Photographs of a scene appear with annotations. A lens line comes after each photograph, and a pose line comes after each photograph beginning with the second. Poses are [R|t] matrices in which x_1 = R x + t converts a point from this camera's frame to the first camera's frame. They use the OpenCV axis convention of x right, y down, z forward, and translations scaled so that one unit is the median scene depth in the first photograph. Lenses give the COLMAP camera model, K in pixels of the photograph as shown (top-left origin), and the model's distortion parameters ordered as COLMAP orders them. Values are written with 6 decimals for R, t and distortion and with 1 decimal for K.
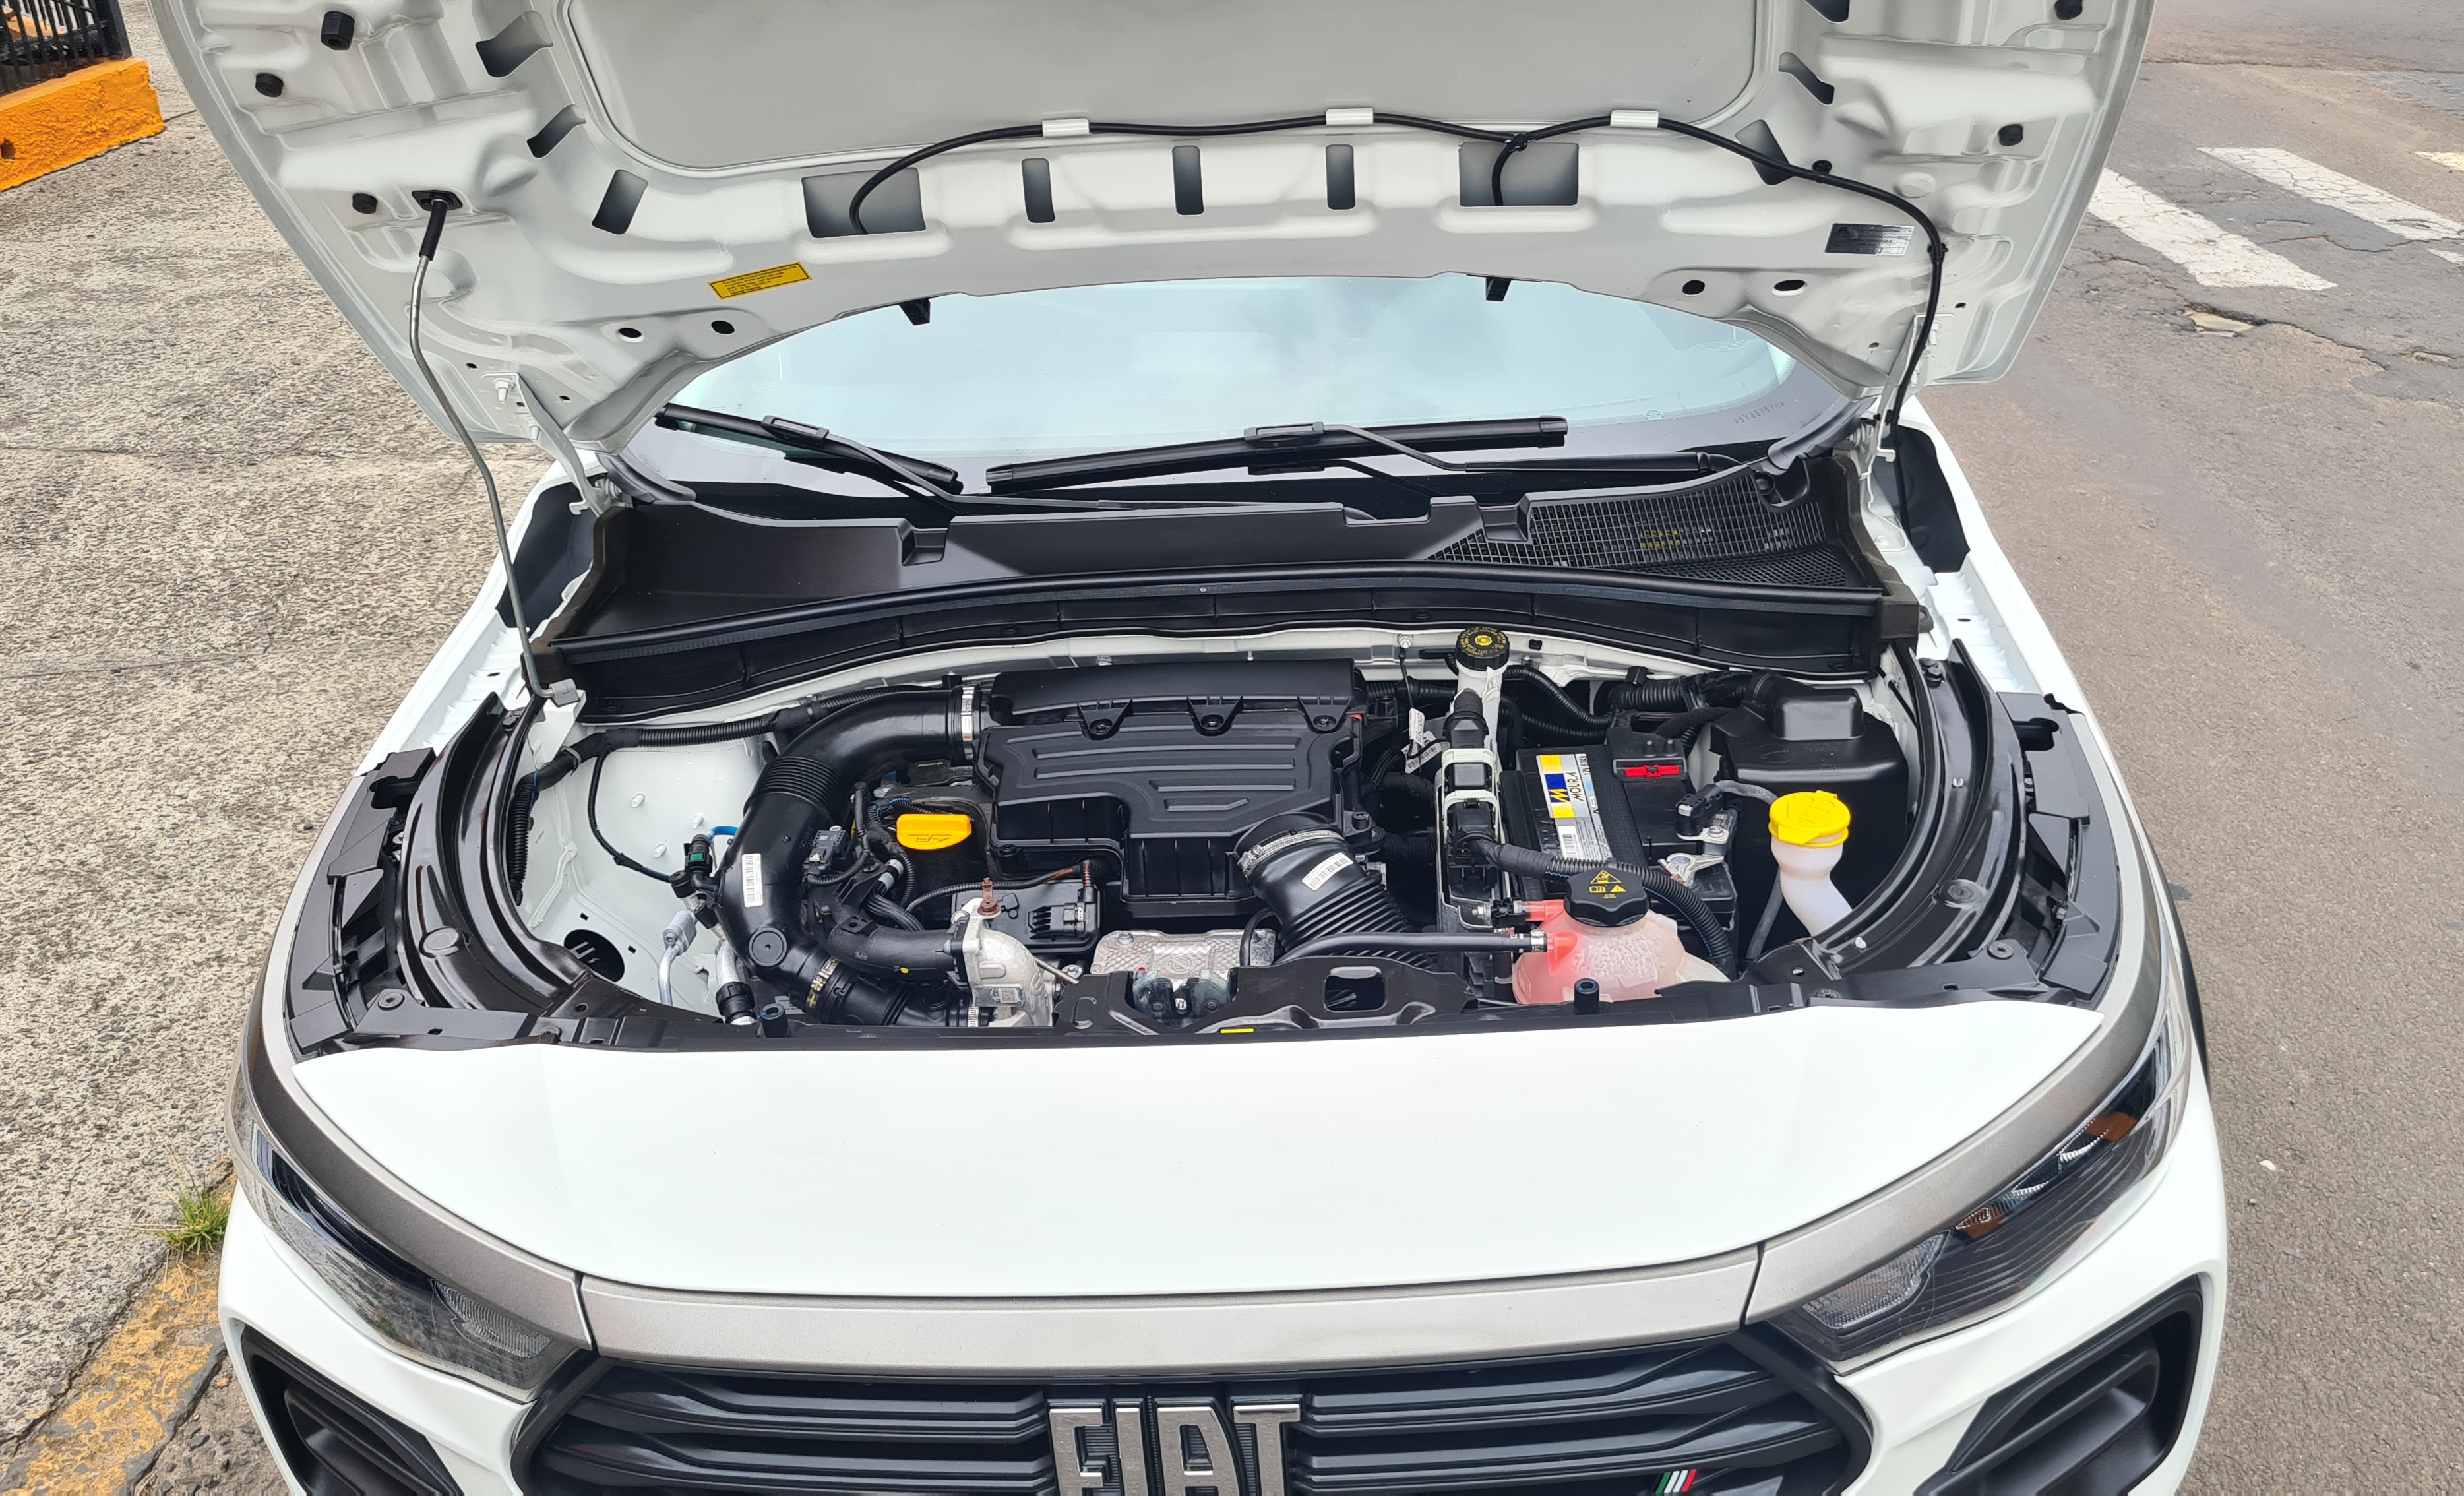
lens RADIAL K [[2047.1, 0, 1232.0], [0, 2047.1, 748.0], [0, 0, 1]] dist [0.082223, -0.085974]
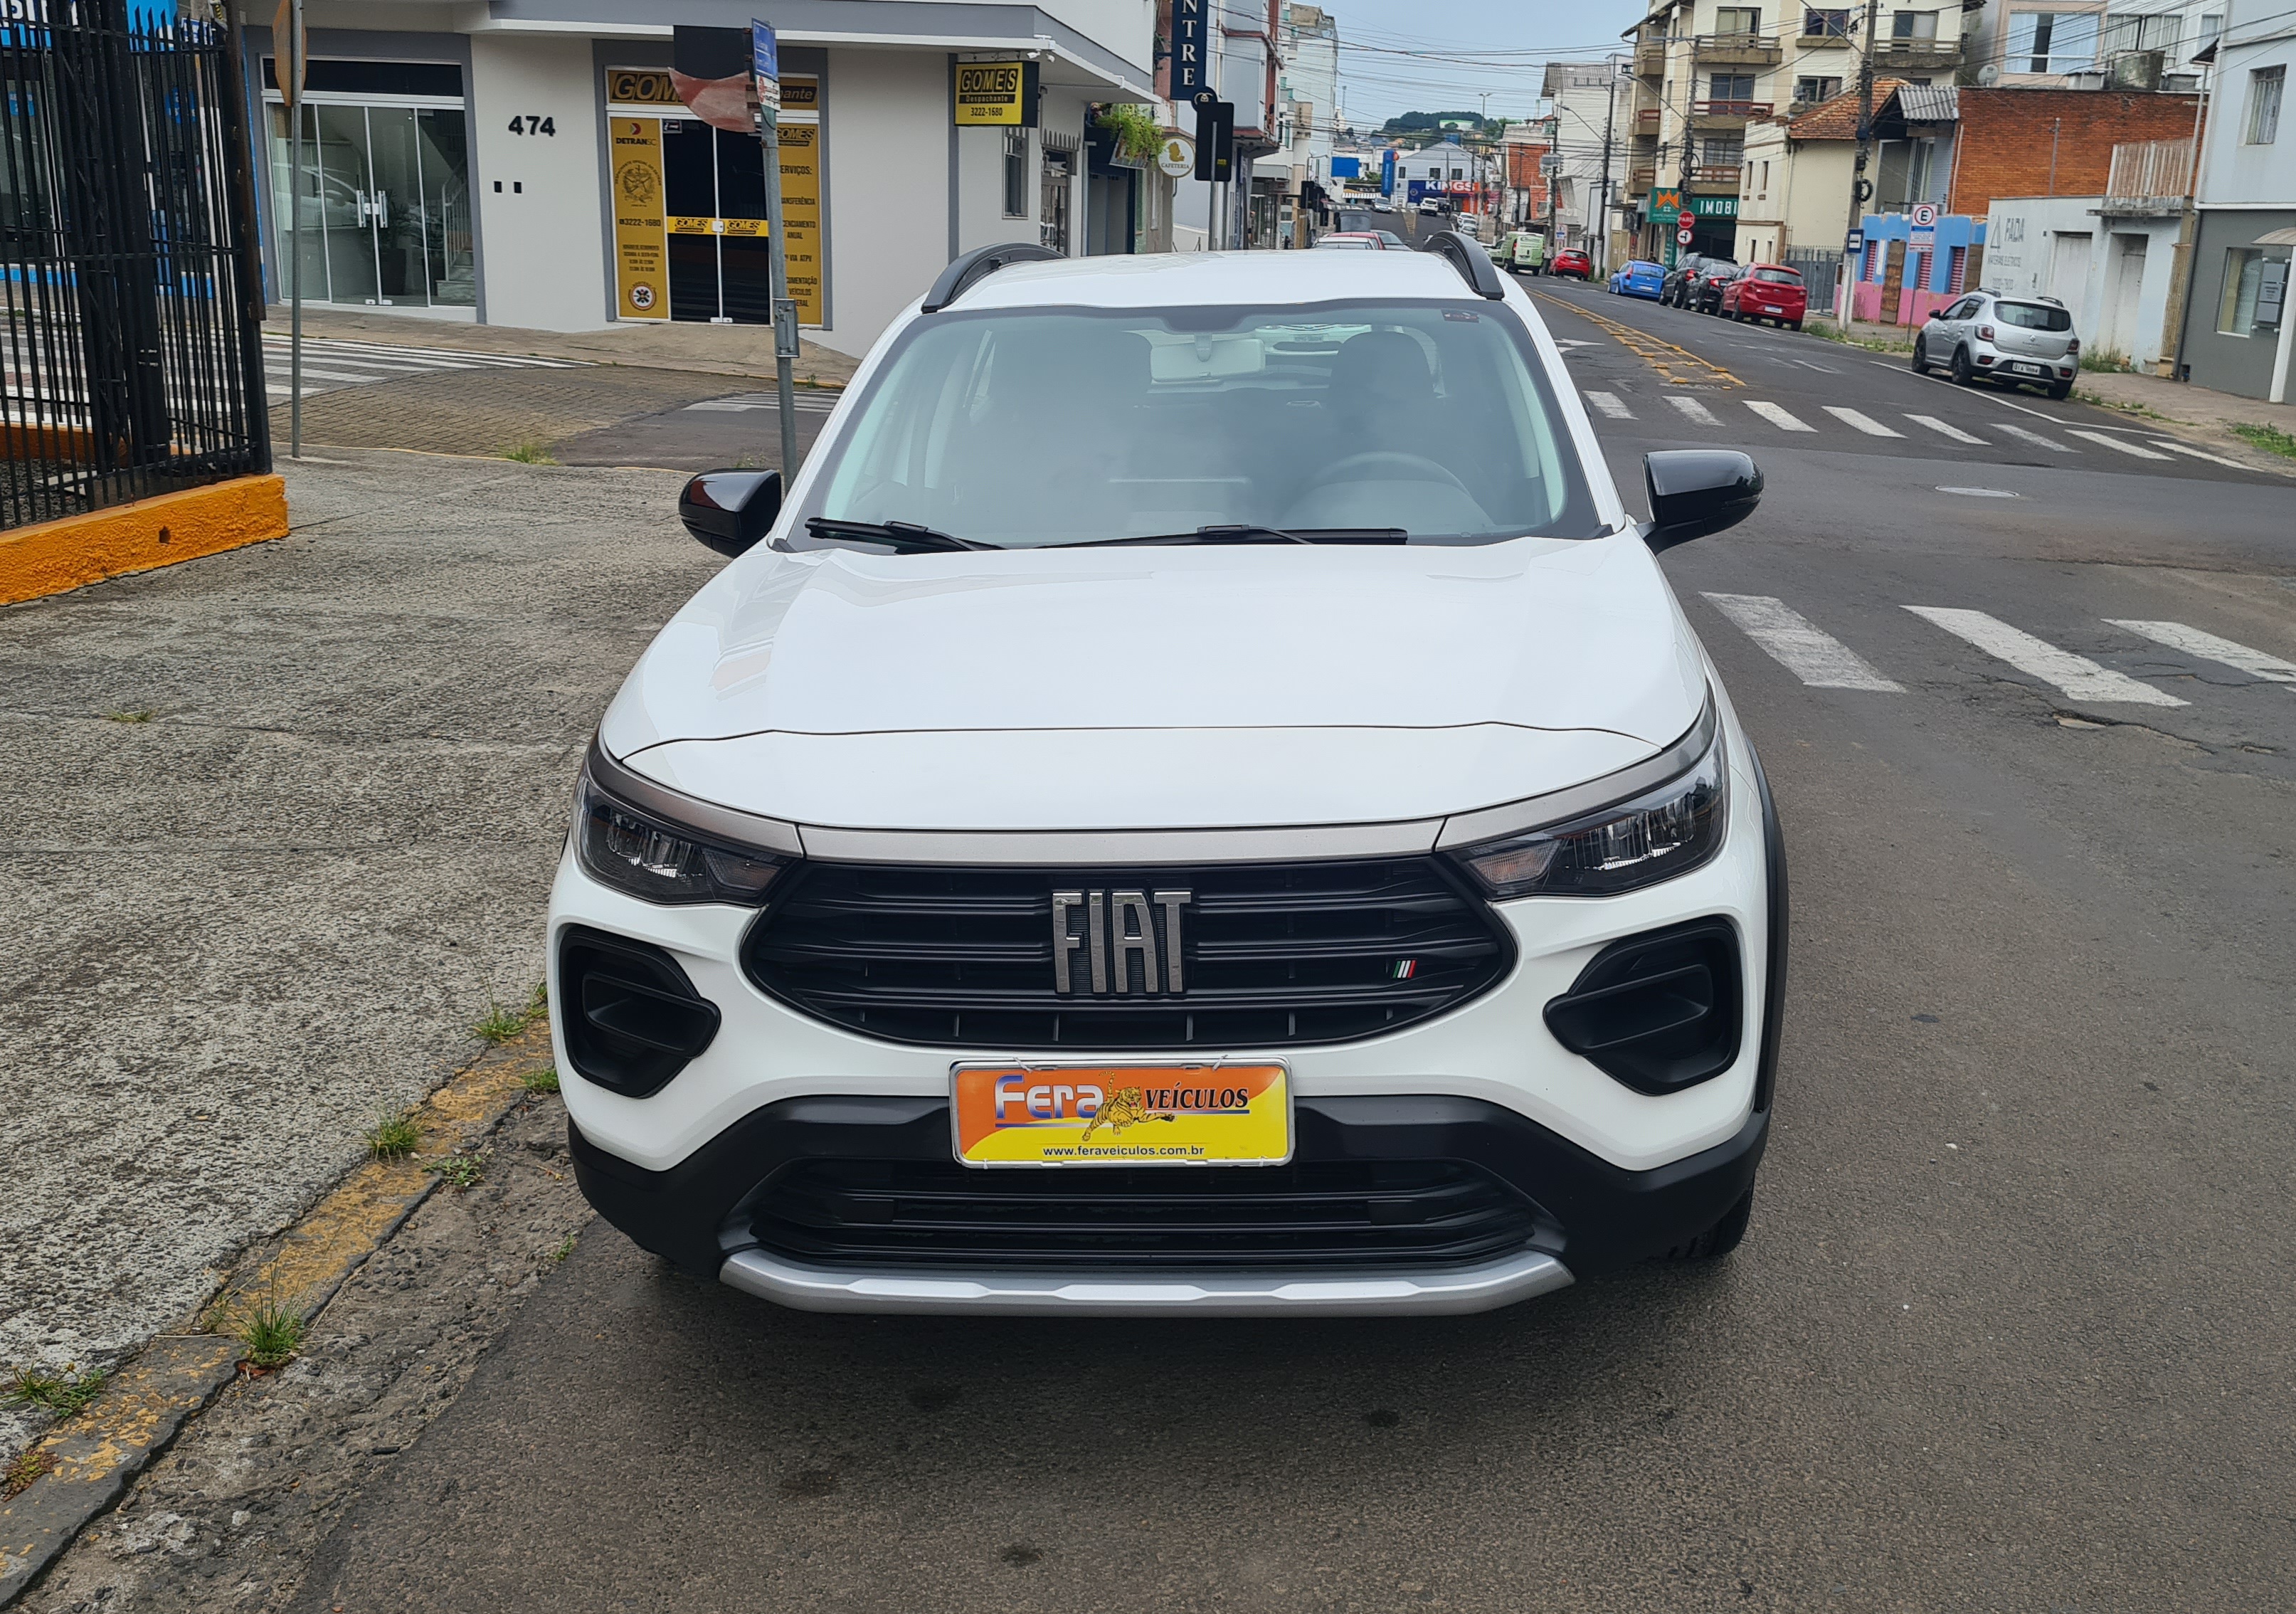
lens RADIAL K [[2391.7, 0, 1148.0], [0, 2391.7, 807.0], [0, 0, 1]] dist [0.095554, -0.138929]
pose [[0.998234, 0.043198, -0.040777, 0.025344], [-0.052414, 0.963549, -0.262347, 0.261667], [0.027957, 0.264021, 0.964112, -0.342510]]
